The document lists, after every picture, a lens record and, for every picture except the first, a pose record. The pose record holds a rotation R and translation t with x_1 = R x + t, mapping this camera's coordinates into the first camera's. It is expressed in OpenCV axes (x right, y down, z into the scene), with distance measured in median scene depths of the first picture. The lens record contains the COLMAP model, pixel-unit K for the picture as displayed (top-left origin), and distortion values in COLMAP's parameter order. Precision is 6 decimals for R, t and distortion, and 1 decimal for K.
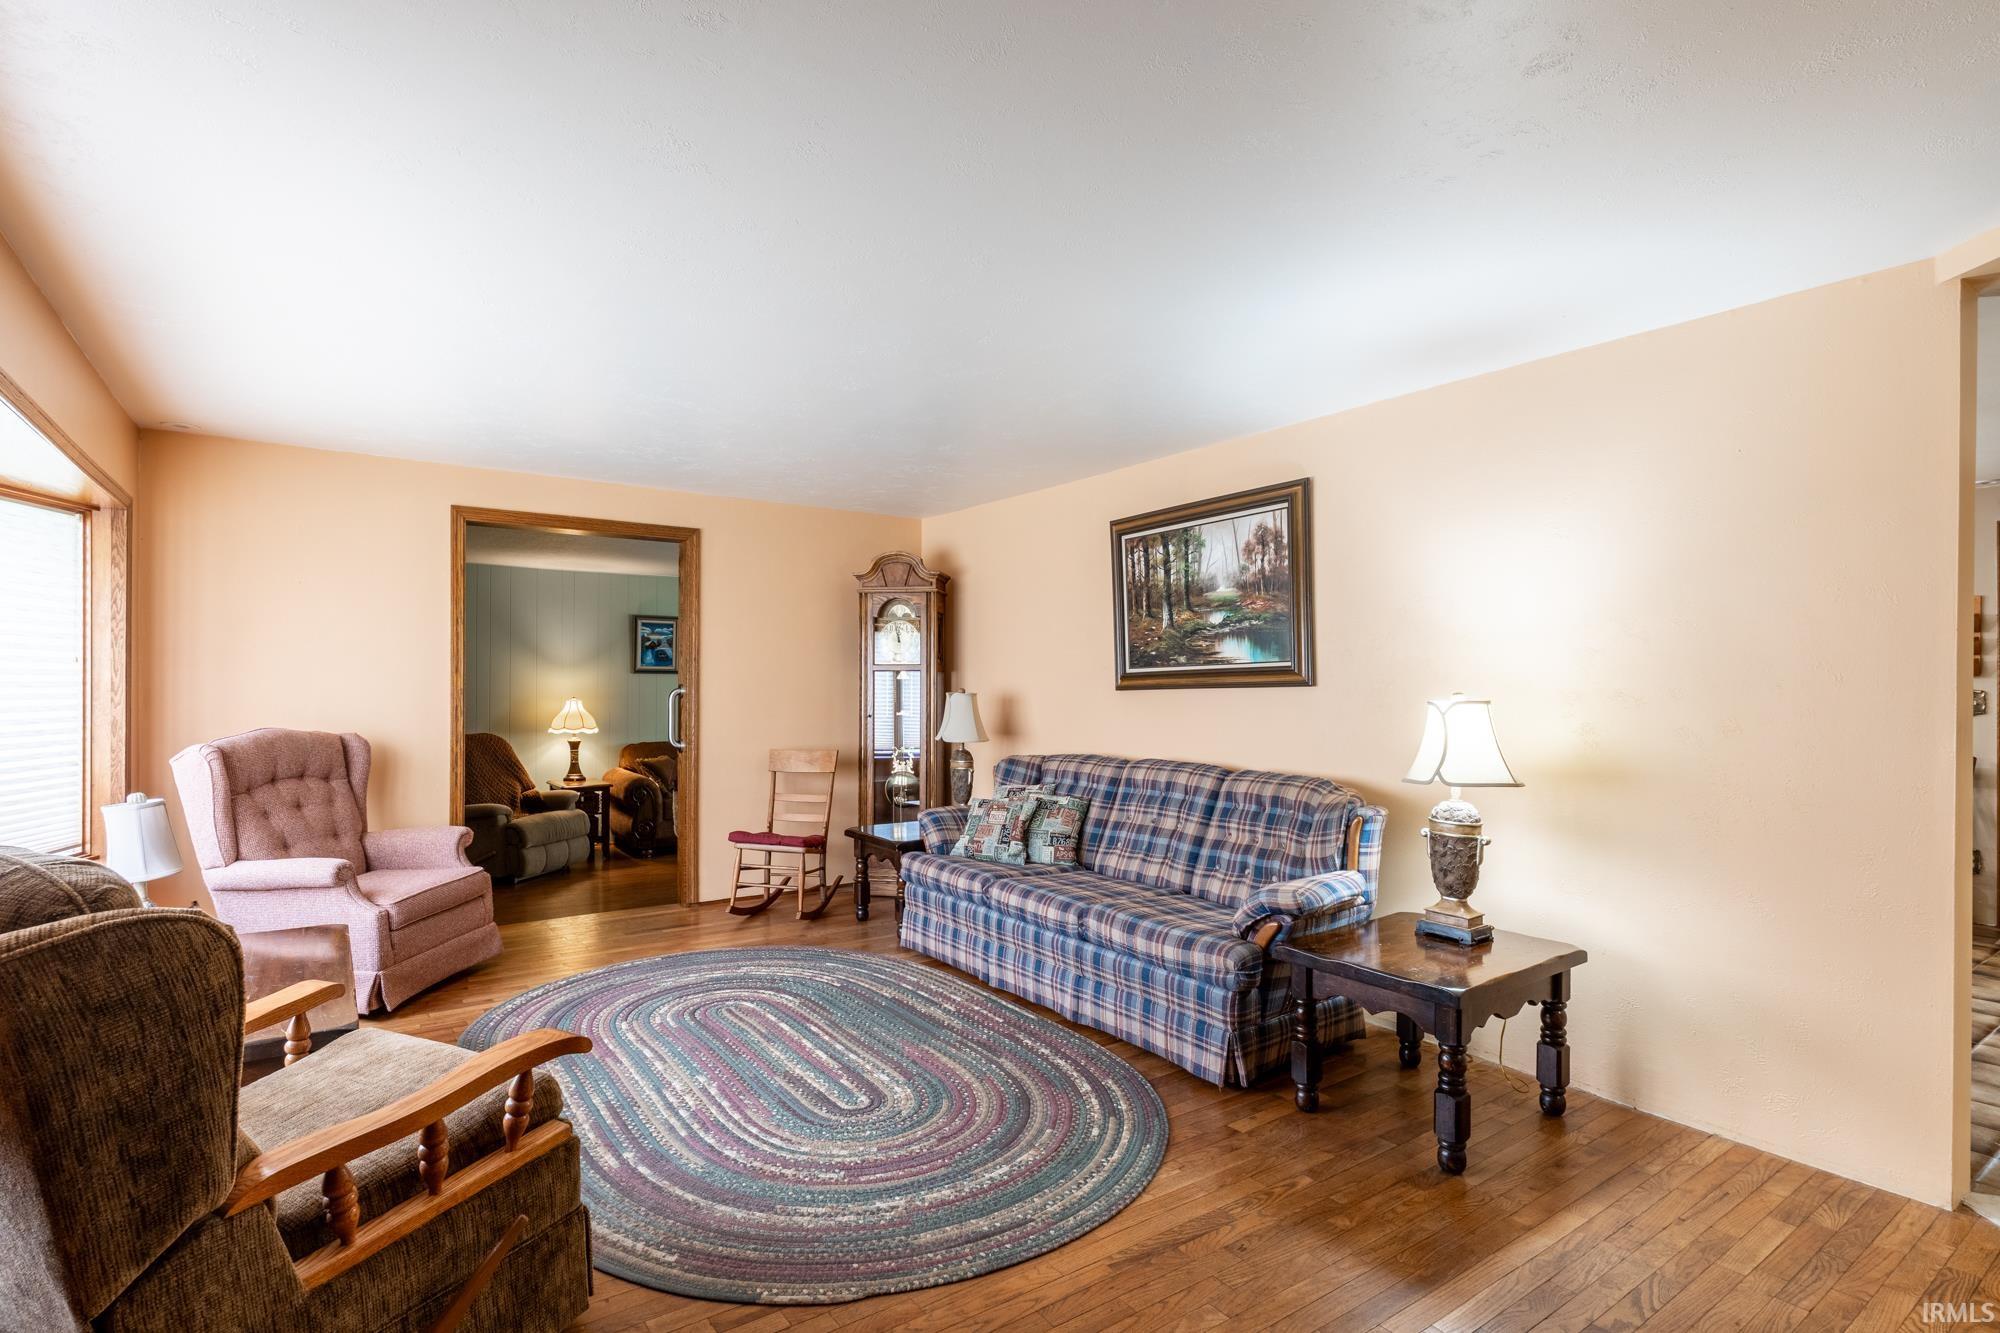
lens RADIAL K [[972.1, 0, 987.0], [0, 972.1, 673.1], [0, 0, 1]] dist [0.000277, -0.000290]
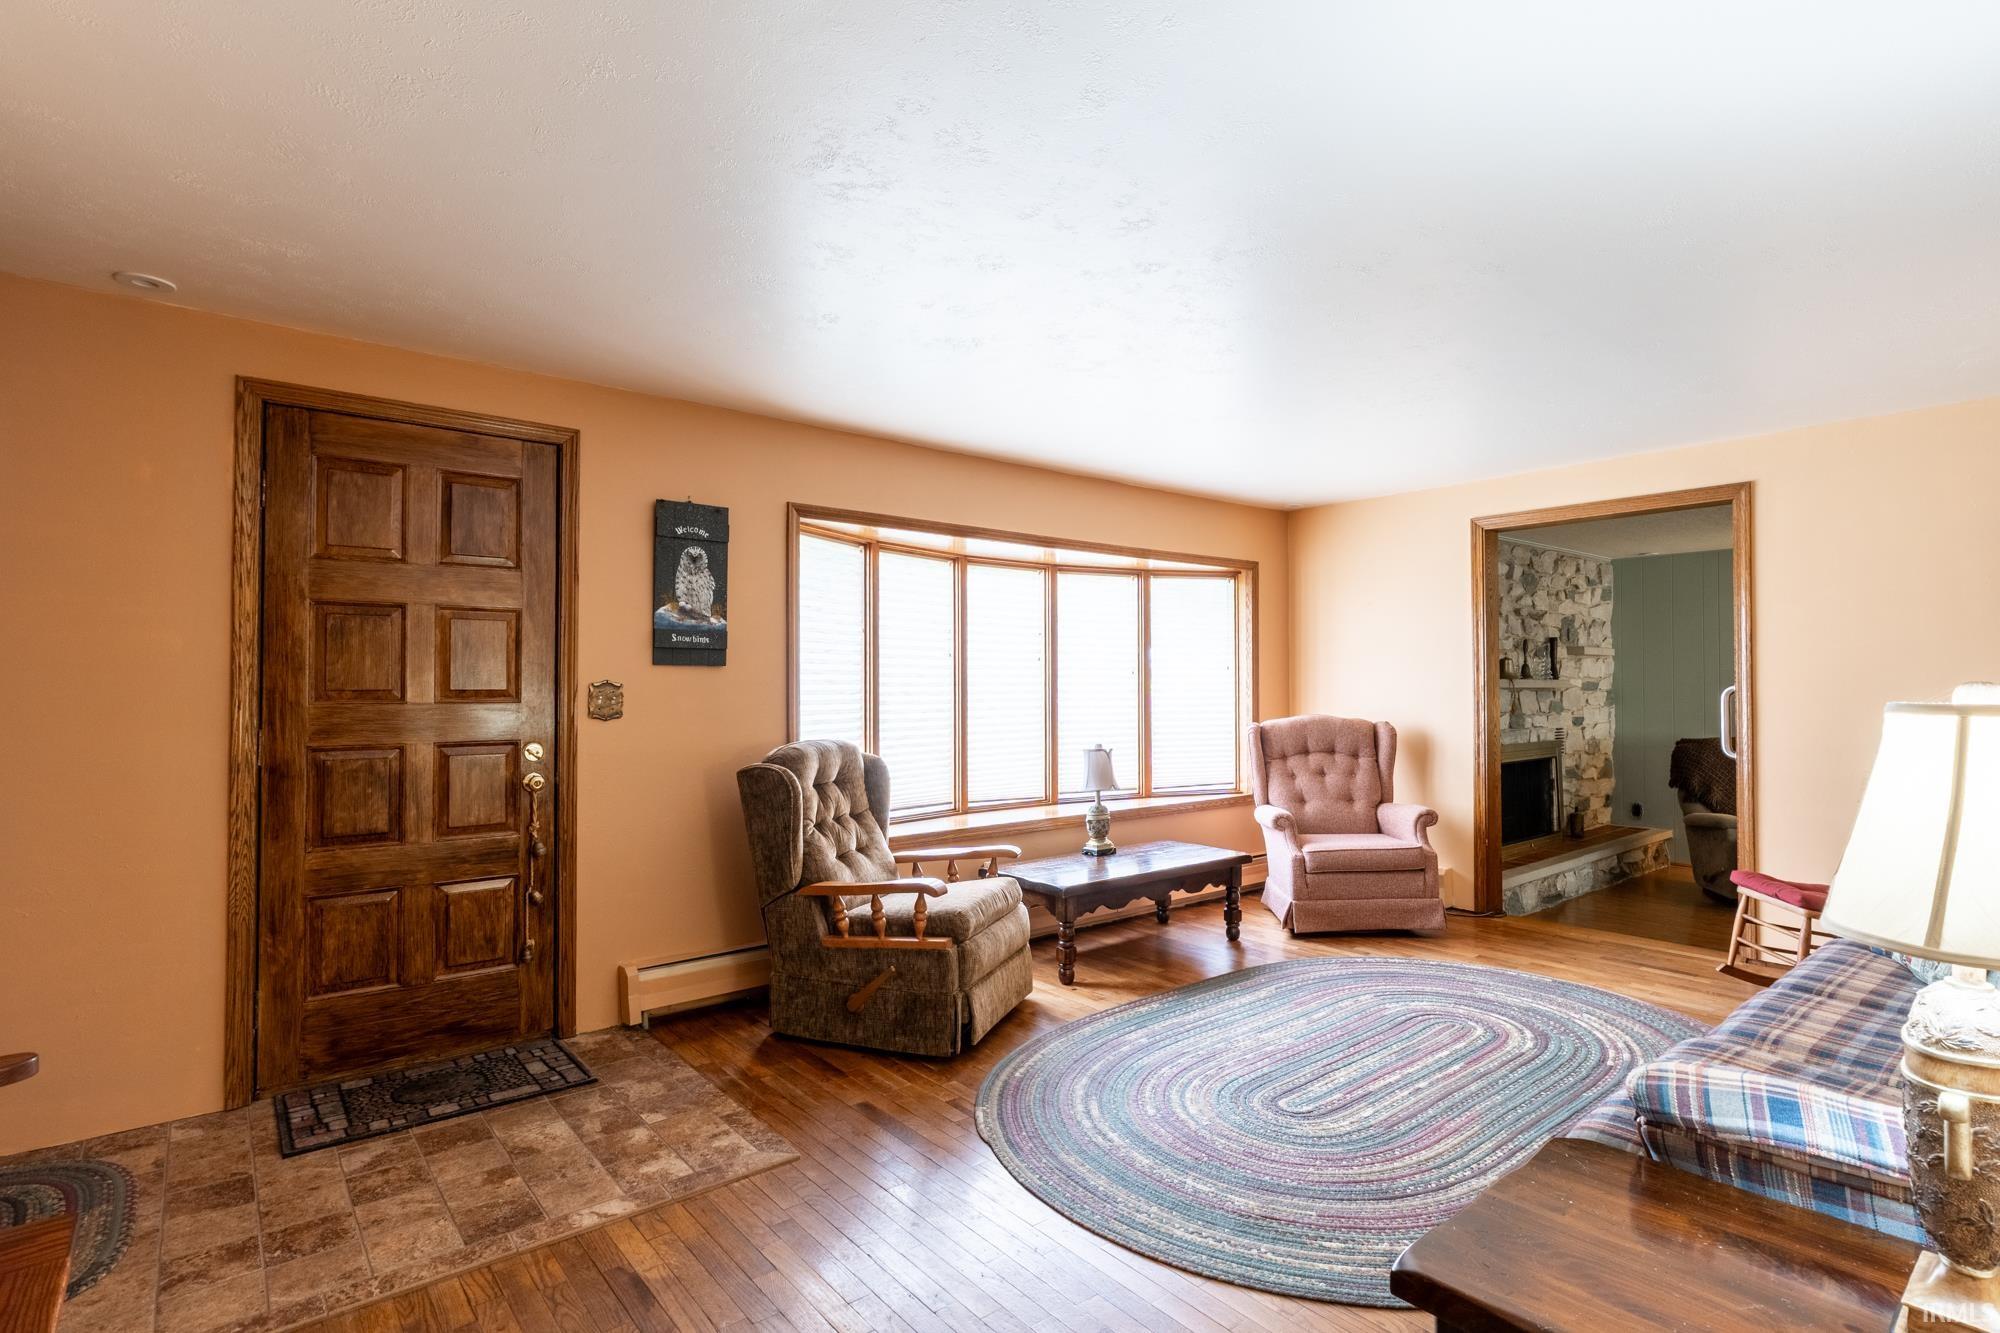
lens RADIAL K [[972.1, 0, 991.4], [0, 972.1, 660.9], [0, 0, 1]] dist [0.000277, -0.000290]
pose [[0.071928, -0.029017, -0.996988, 0.581083], [0.012940, 0.999520, -0.028157, 0.014124], [0.997326, -0.010876, 0.072268, 0.443935]]
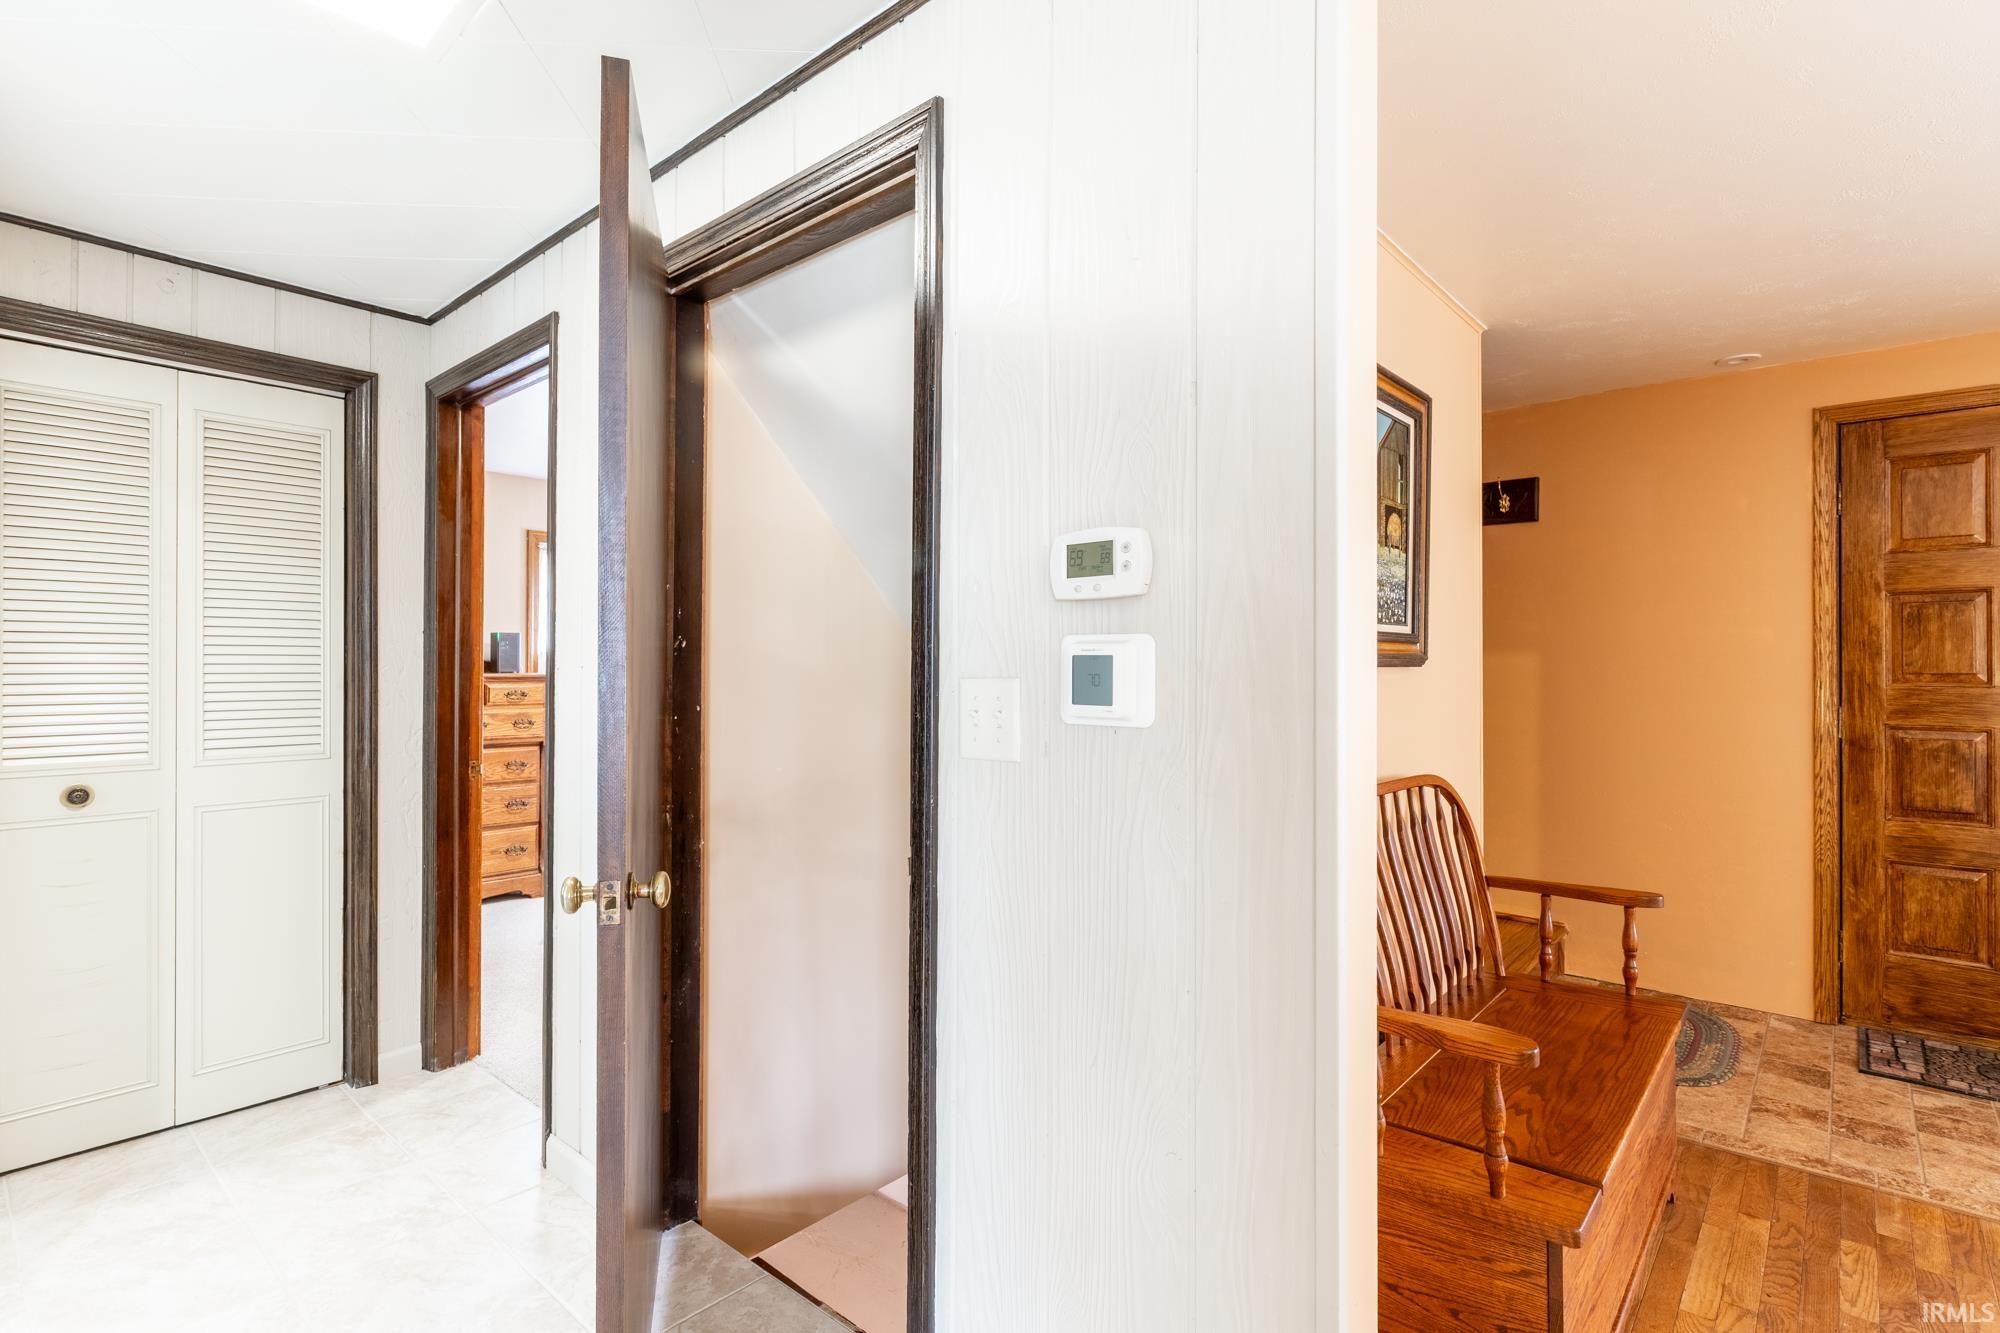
lens RADIAL K [[972.1, 0, 1001.1], [0, 972.1, 668.7], [0, 0, 1]] dist [0.000277, -0.000290]
pose [[-0.970828, -0.005594, -0.239712, 0.719588], [-0.002897, 0.999929, -0.011600, 0.016510], [0.239759, -0.010567, -0.970775, 0.589181]]
